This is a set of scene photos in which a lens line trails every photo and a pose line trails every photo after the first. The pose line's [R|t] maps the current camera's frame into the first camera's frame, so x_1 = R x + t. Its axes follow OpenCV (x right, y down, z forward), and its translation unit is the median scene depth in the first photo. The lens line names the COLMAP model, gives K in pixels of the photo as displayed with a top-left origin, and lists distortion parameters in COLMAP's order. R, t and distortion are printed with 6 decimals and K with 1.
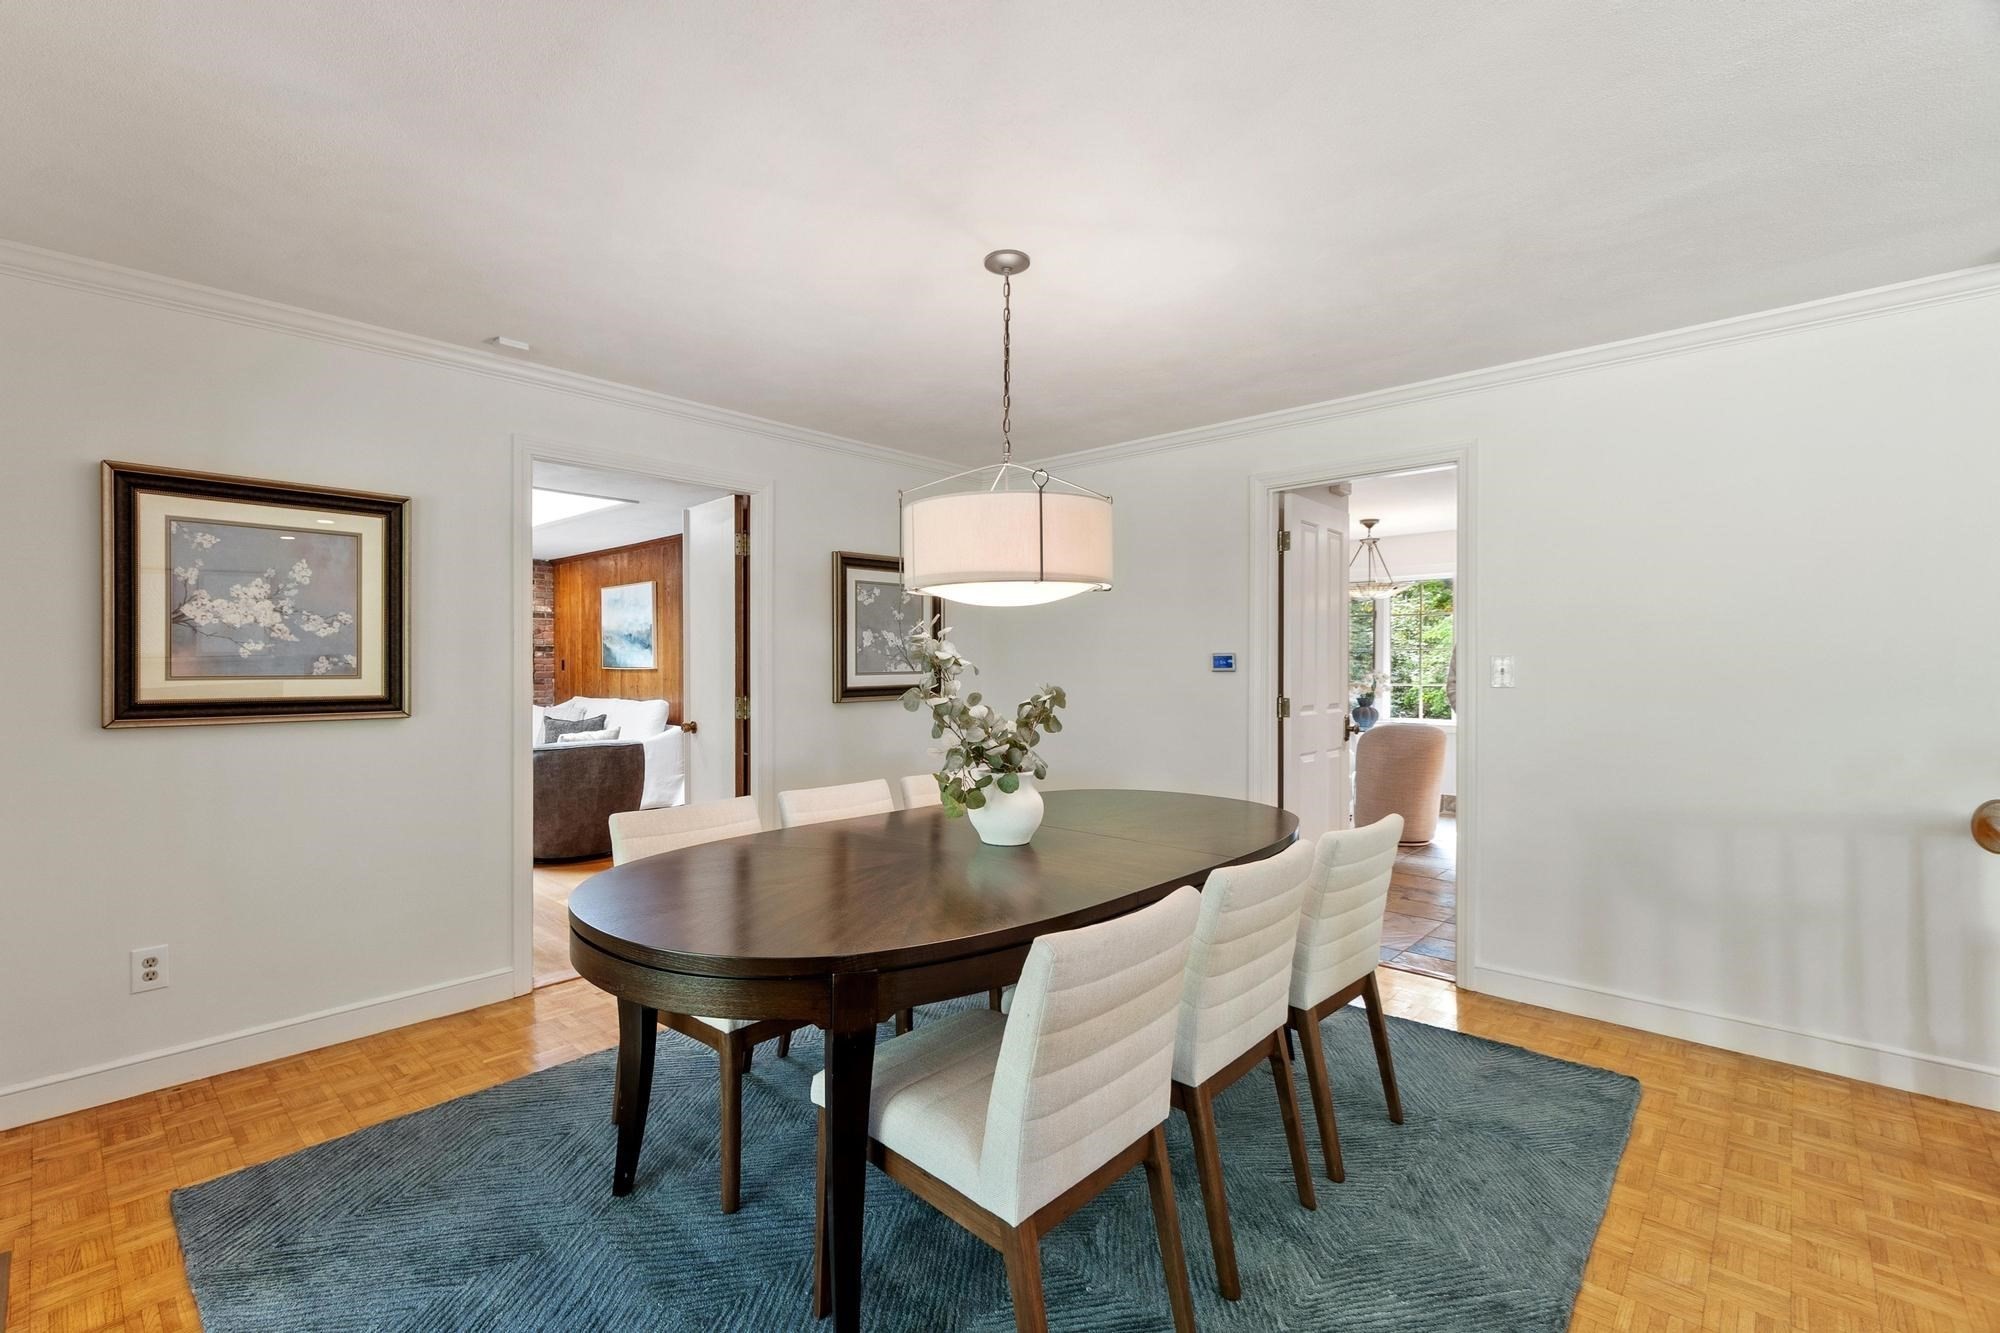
lens RADIAL K [[876.2, 0, 997.6], [0, 876.2, 670.1], [0, 0, 1]] dist [-0.001557, -0.002647]
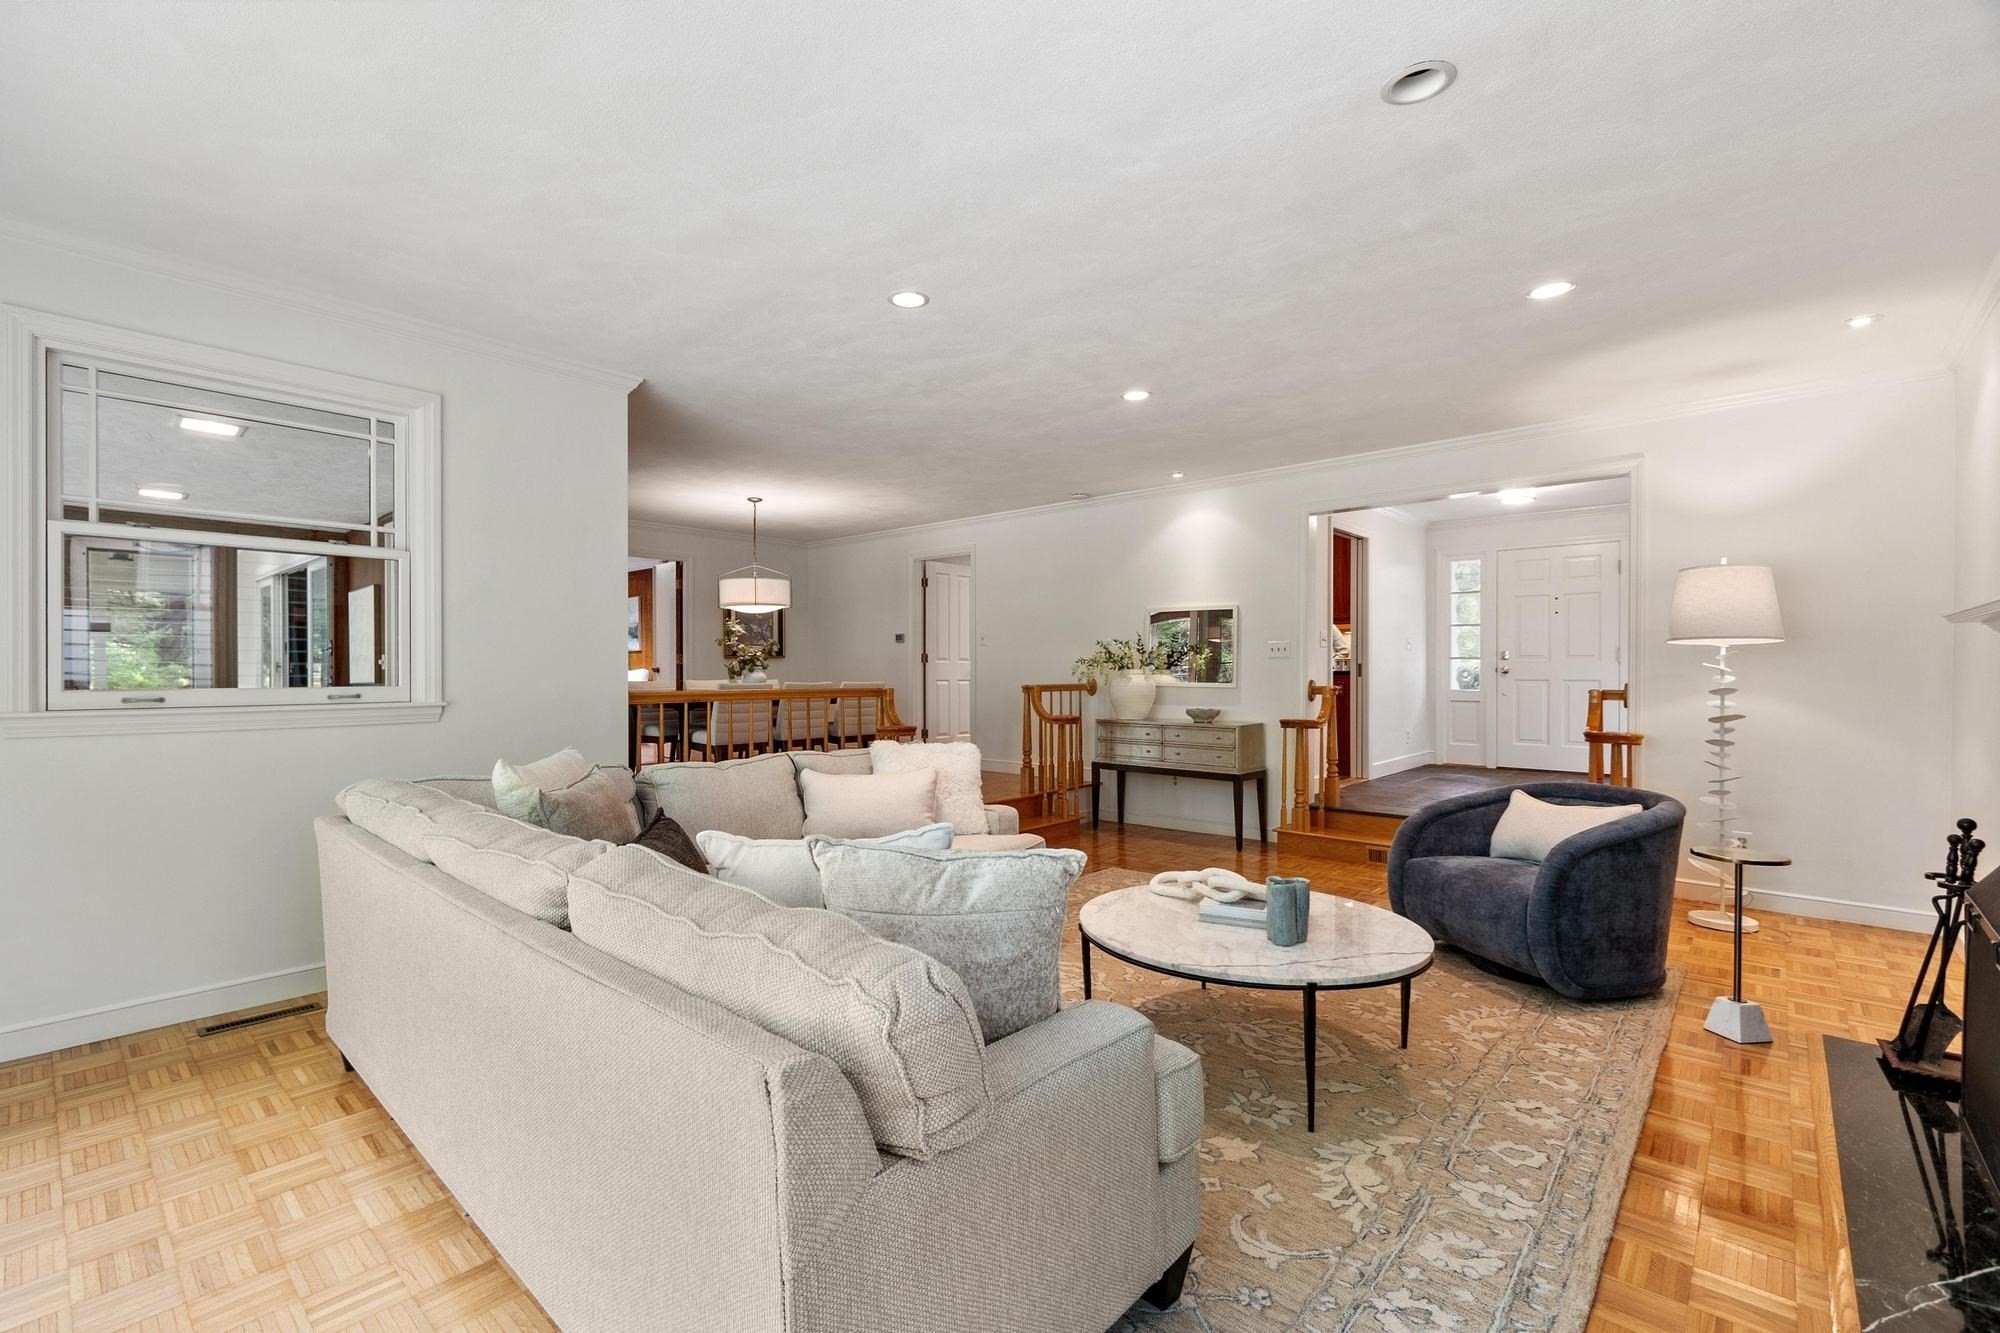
lens RADIAL K [[876.2, 0, 997.6], [0, 876.2, 666.9], [0, 0, 1]] dist [-0.001557, -0.002647]
pose [[0.999916, -0.000957, 0.012927, 0.480101], [0.001083, 0.999952, -0.009763, 0.086015], [-0.012917, 0.009776, 0.999869, -1.211273]]
